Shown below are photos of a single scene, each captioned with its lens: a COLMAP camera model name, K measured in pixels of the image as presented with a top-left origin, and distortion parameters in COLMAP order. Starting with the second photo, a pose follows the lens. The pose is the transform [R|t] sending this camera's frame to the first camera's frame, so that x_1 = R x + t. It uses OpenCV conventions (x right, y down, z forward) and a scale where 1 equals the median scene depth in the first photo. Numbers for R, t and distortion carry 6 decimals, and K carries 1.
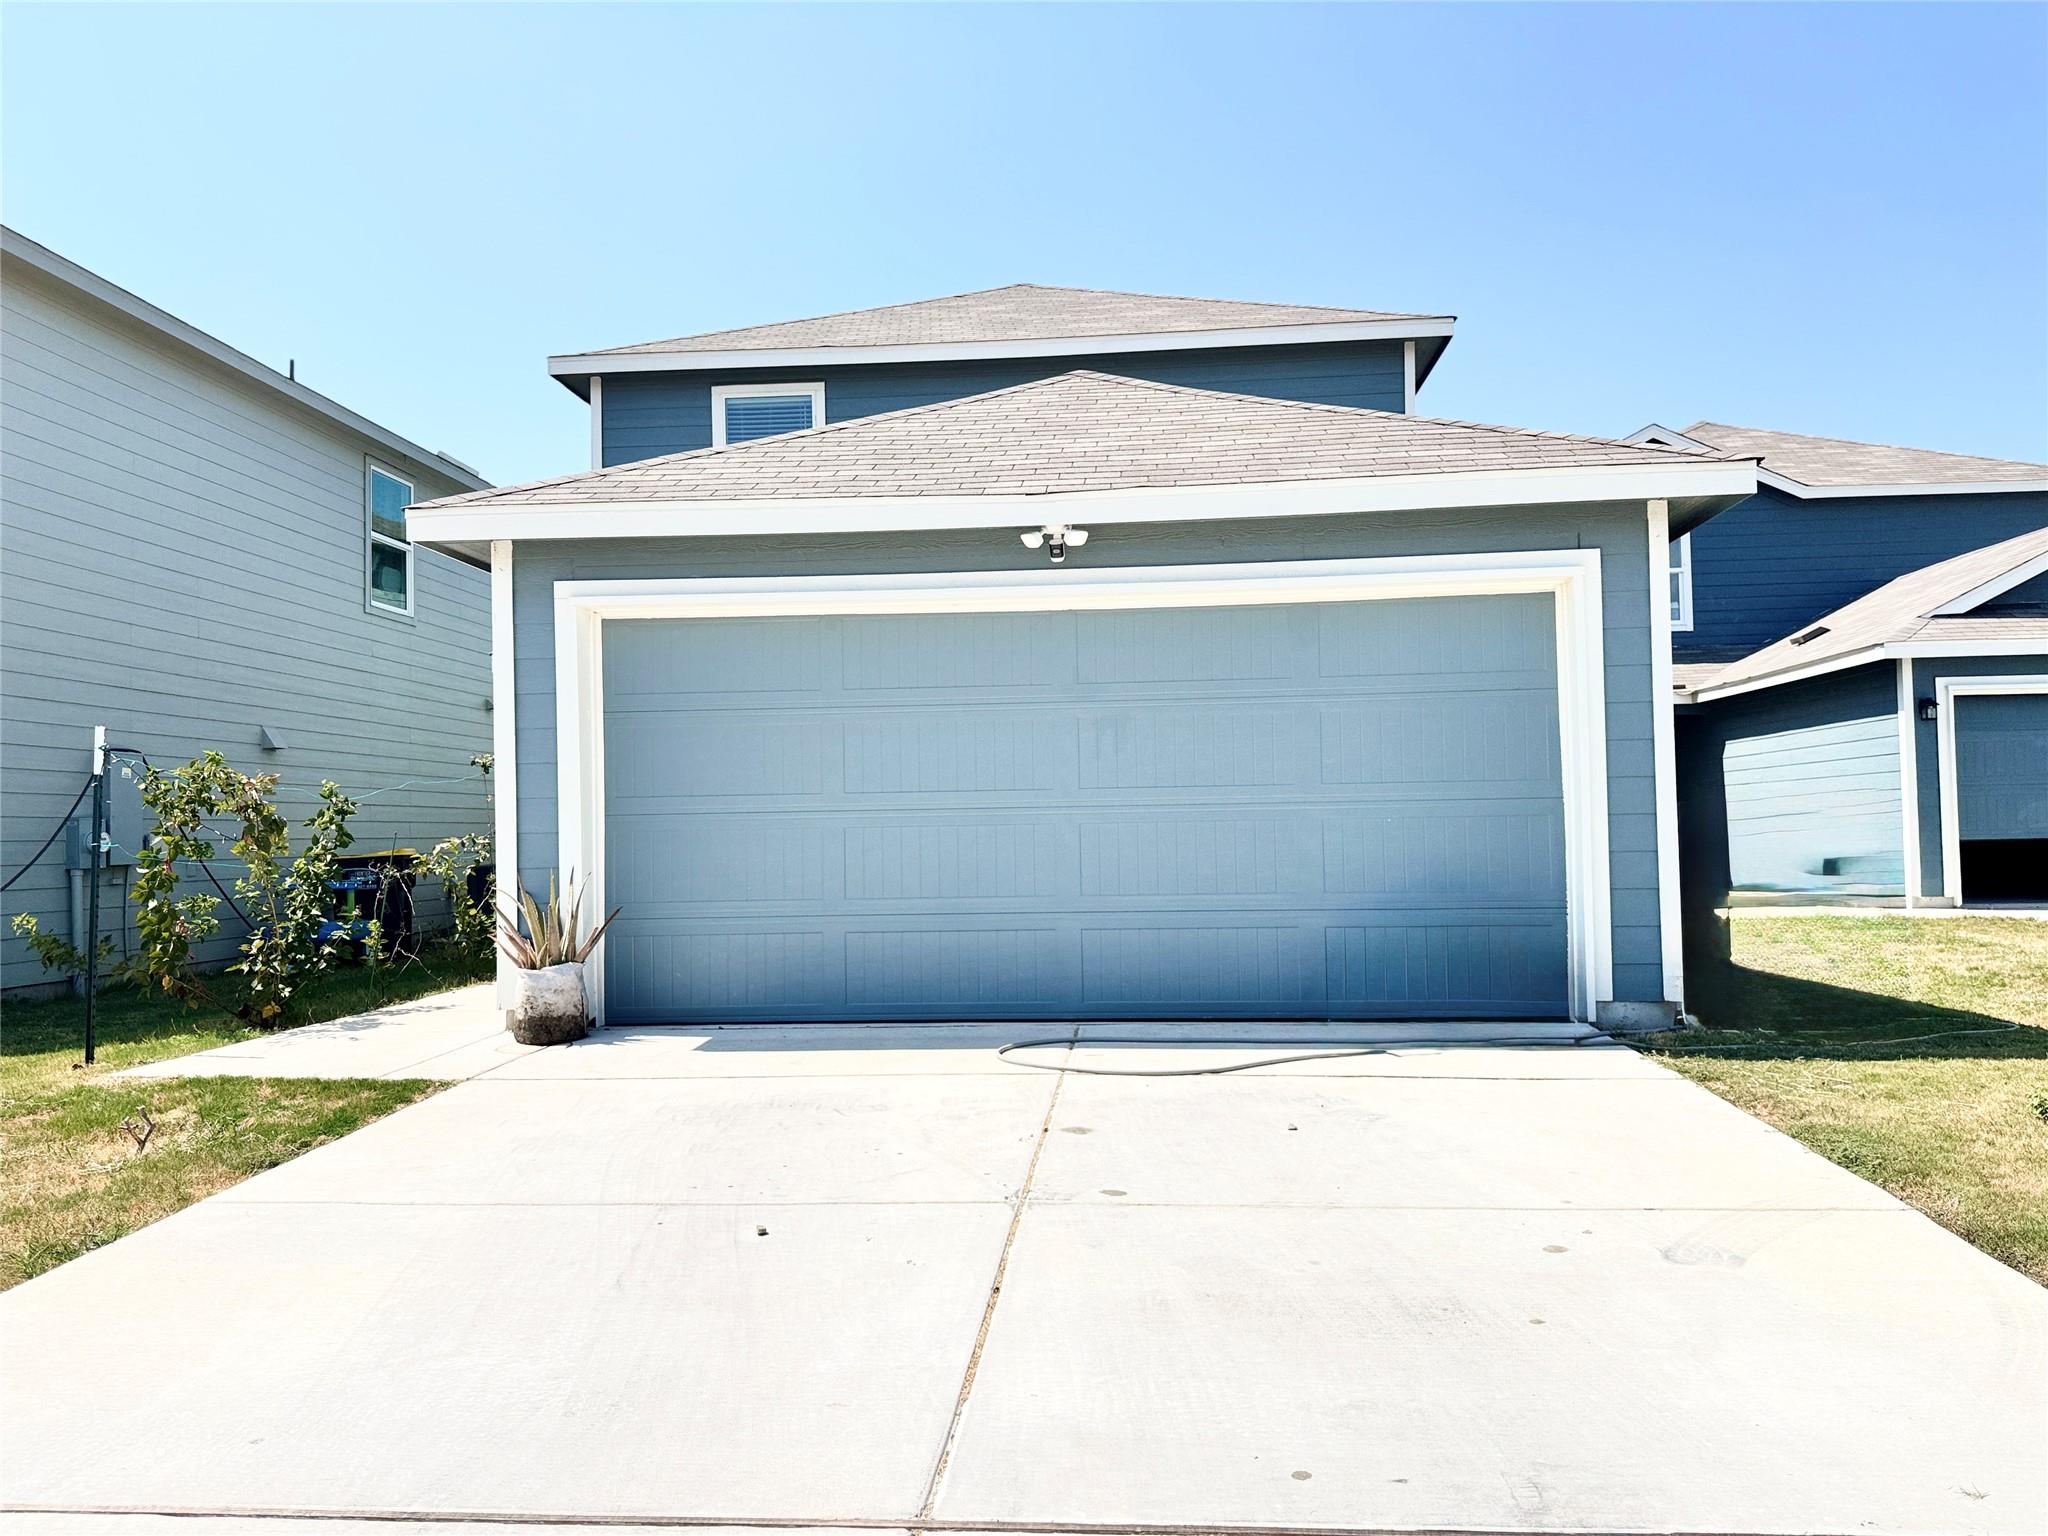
lens RADIAL K [[1440.7, 0, 1036.1], [0, 1440.7, 767.9], [0, 0, 1]] dist [0.043217, -0.057020]
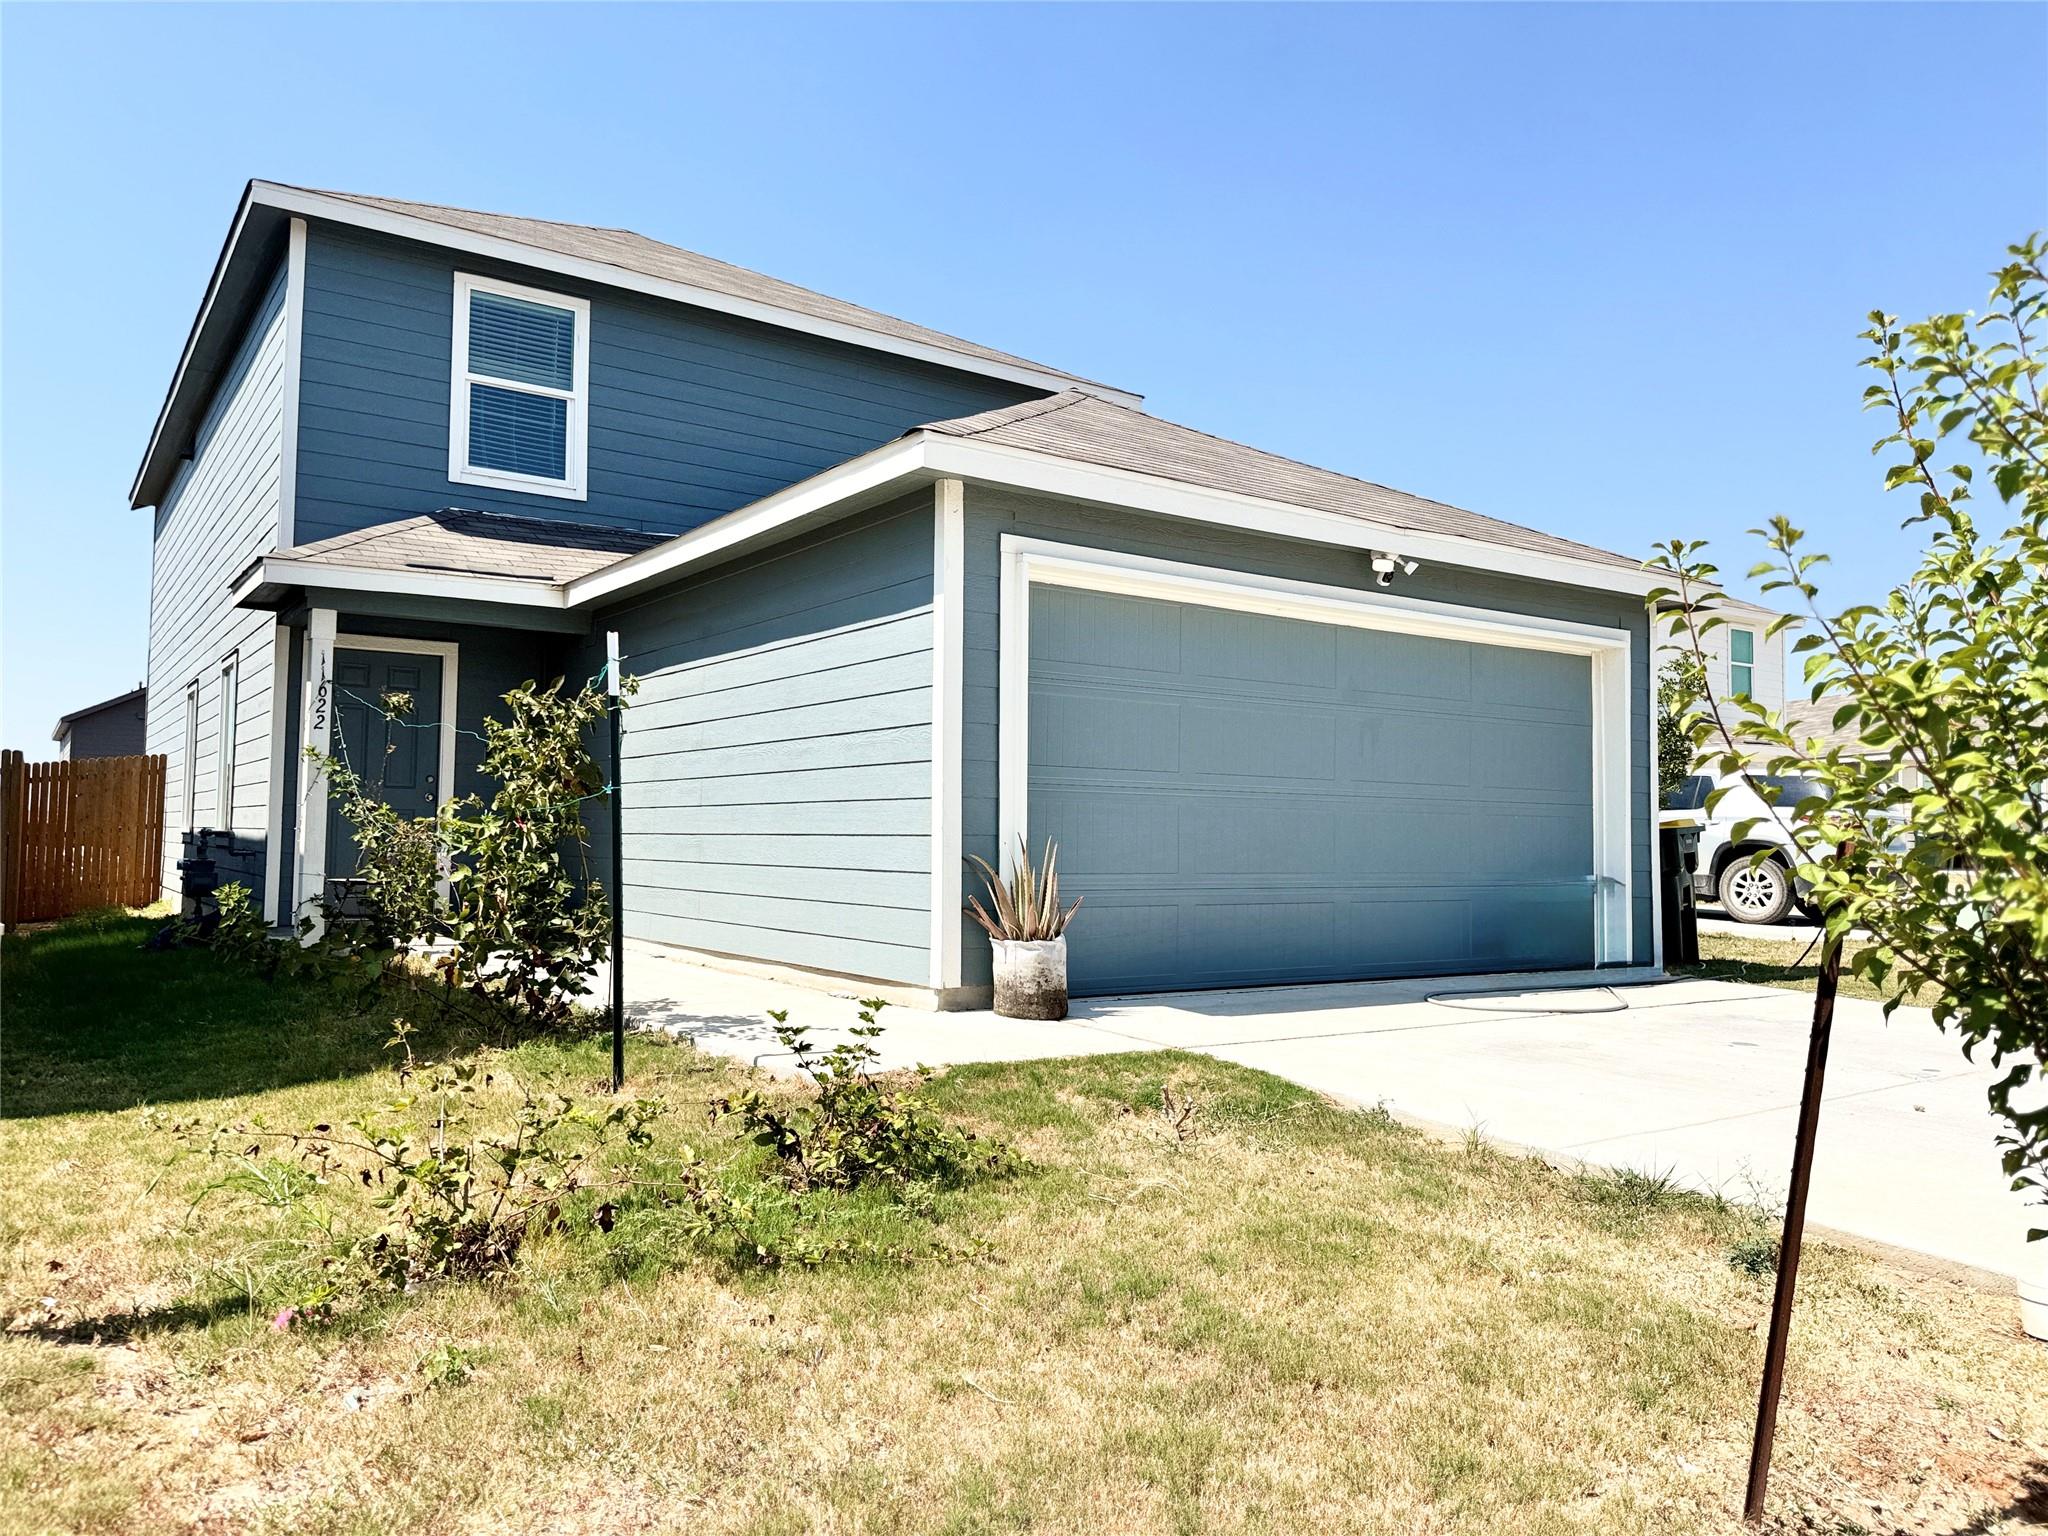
lens RADIAL K [[1440.7, 0, 1055.5], [0, 1440.7, 748.0], [0, 0, 1]] dist [0.043217, -0.057020]
pose [[0.768179, 0.065487, 0.636877, -0.890460], [-0.053501, 0.997842, -0.038073, 0.045700], [-0.637996, -0.004826, 0.770025, 0.252974]]
